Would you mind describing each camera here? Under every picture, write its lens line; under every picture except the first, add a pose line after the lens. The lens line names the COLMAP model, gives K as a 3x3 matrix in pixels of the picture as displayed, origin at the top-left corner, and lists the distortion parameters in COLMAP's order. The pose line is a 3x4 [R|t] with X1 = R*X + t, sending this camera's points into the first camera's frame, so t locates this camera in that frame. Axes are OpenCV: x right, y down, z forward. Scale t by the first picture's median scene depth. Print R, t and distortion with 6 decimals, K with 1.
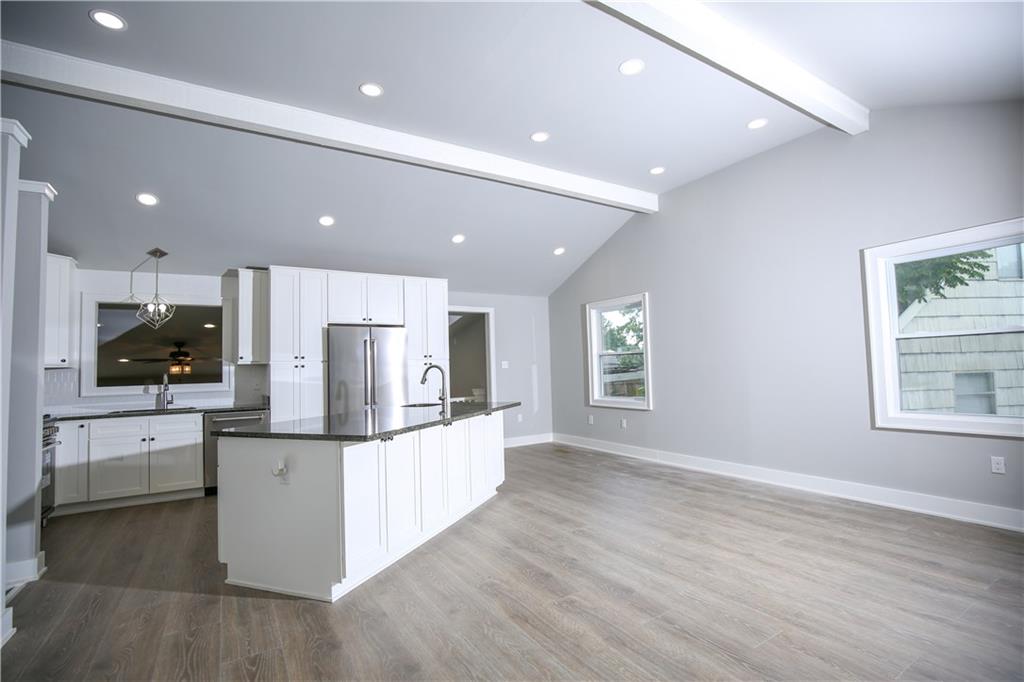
lens RADIAL K [[471.0, 0, 518.0], [0, 471.0, 340.9], [0, 0, 1]] dist [-0.024850, 0.000293]
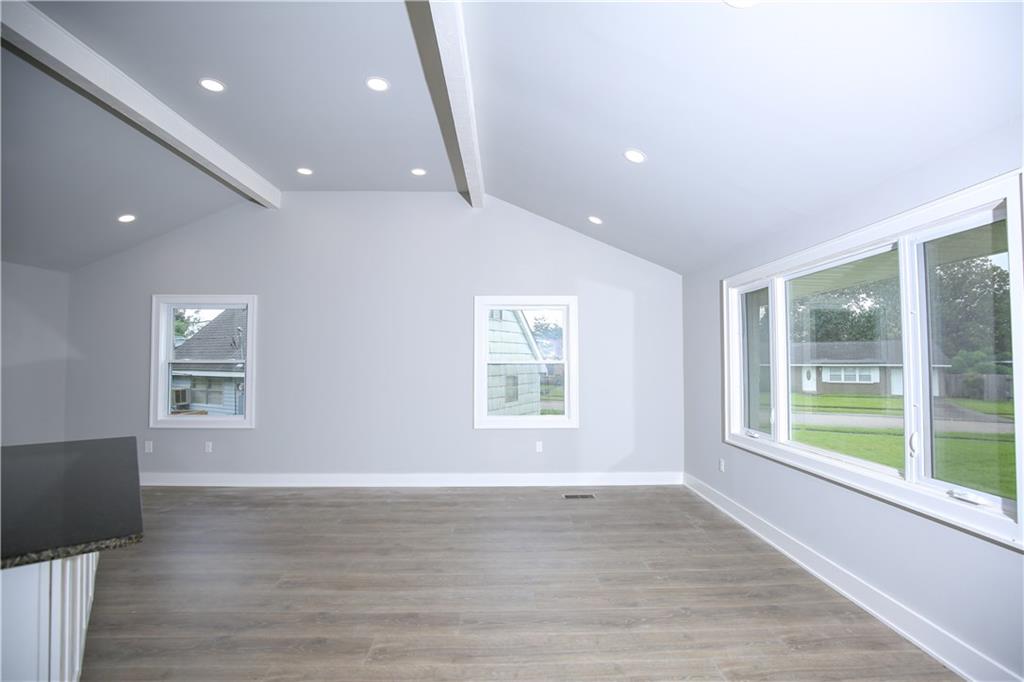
lens RADIAL K [[478.8, 0, 519.3], [0, 478.8, 344.0], [0, 0, 1]] dist [-0.025809, 0.000480]
pose [[0.505824, 0.058358, 0.860661, -0.336328], [-0.066418, 0.997382, -0.028593, -0.027041], [-0.860076, -0.042700, 0.508376, 0.171370]]
